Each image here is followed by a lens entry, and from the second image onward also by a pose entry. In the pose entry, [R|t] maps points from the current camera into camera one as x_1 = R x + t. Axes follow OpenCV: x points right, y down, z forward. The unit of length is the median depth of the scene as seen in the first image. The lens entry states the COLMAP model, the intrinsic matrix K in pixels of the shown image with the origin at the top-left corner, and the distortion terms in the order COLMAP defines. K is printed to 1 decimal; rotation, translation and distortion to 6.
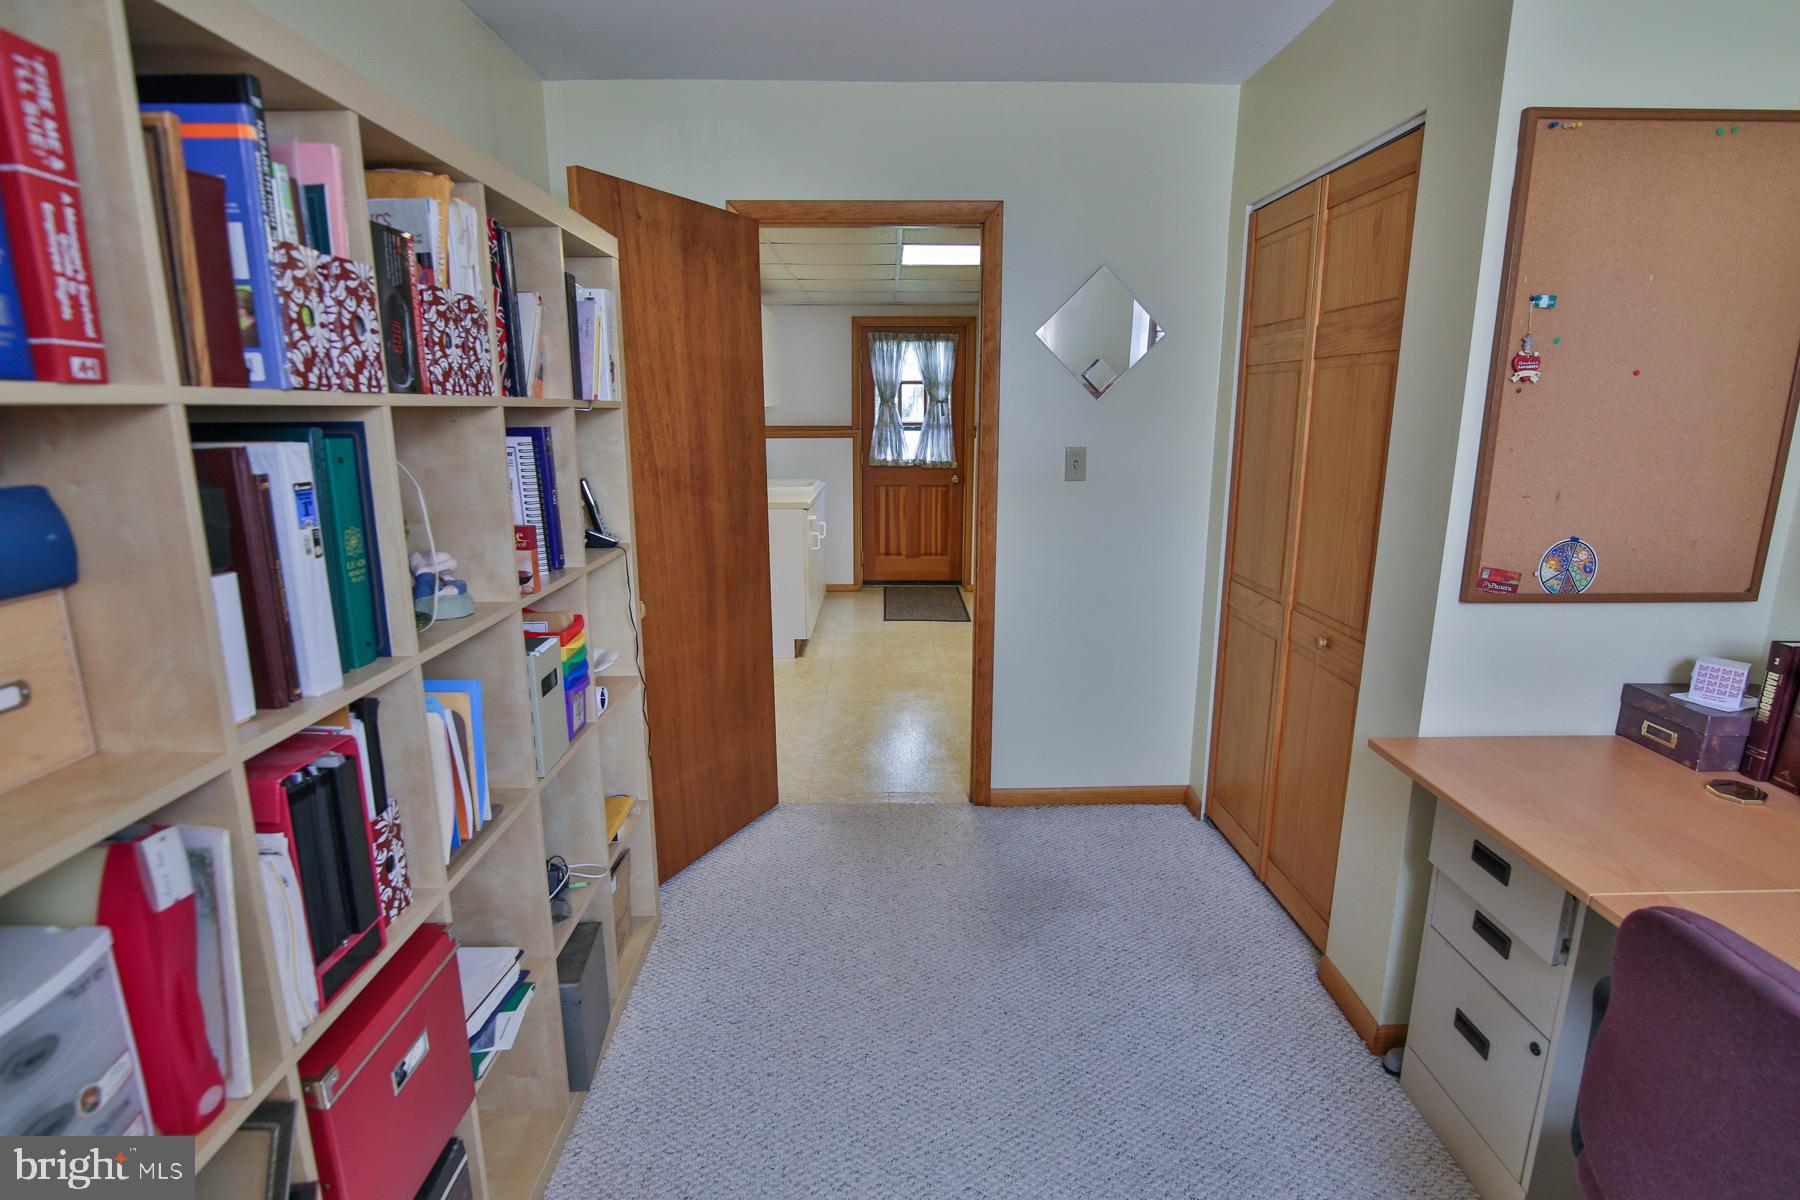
lens RADIAL K [[884.1, 0, 894.6], [0, 884.1, 595.8], [0, 0, 1]] dist [-0.013796, 0.000577]
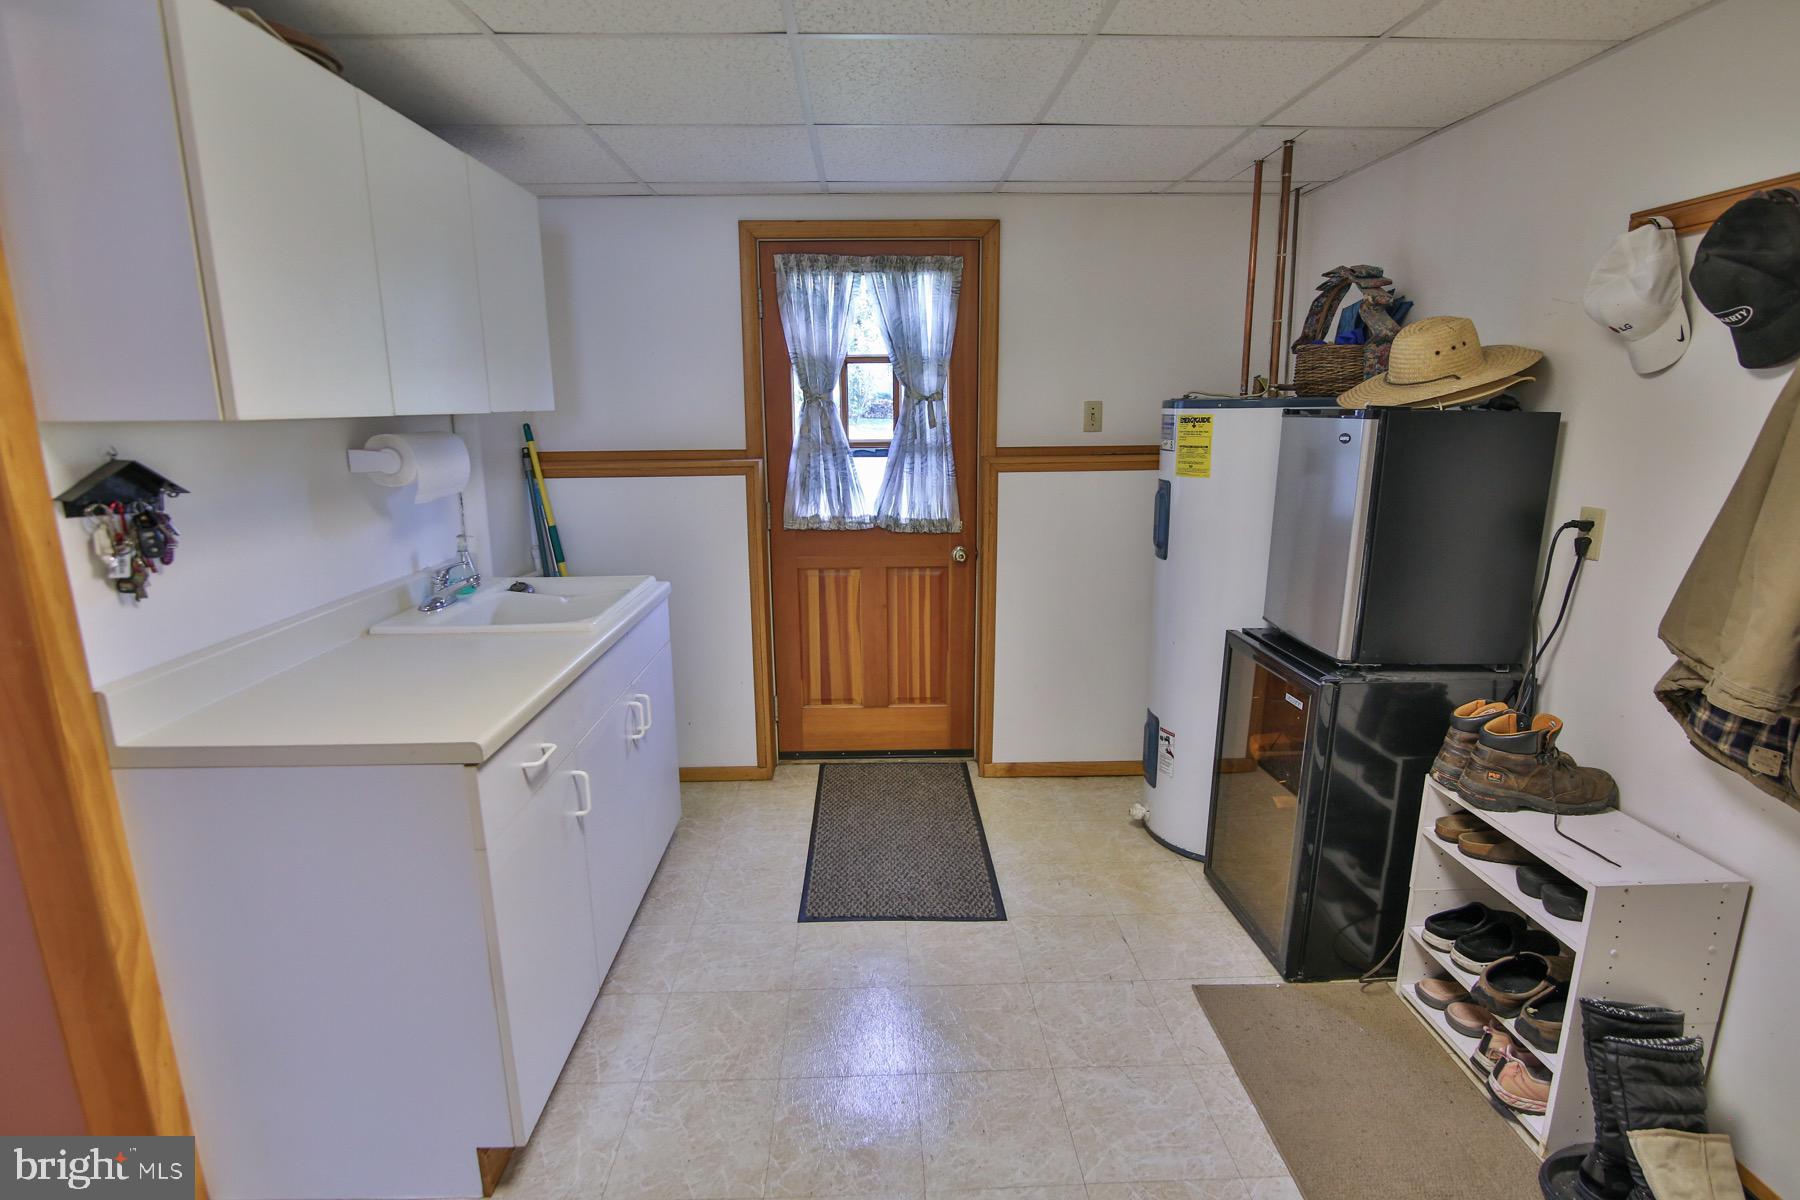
lens RADIAL K [[884.1, 0, 900.9], [0, 884.1, 605.1], [0, 0, 1]] dist [-0.013796, 0.000577]
pose [[0.999572, -0.013728, 0.025833, 0.023309], [0.013627, 0.999899, 0.004088, -0.107581], [-0.025887, -0.003734, 0.999658, 0.512661]]
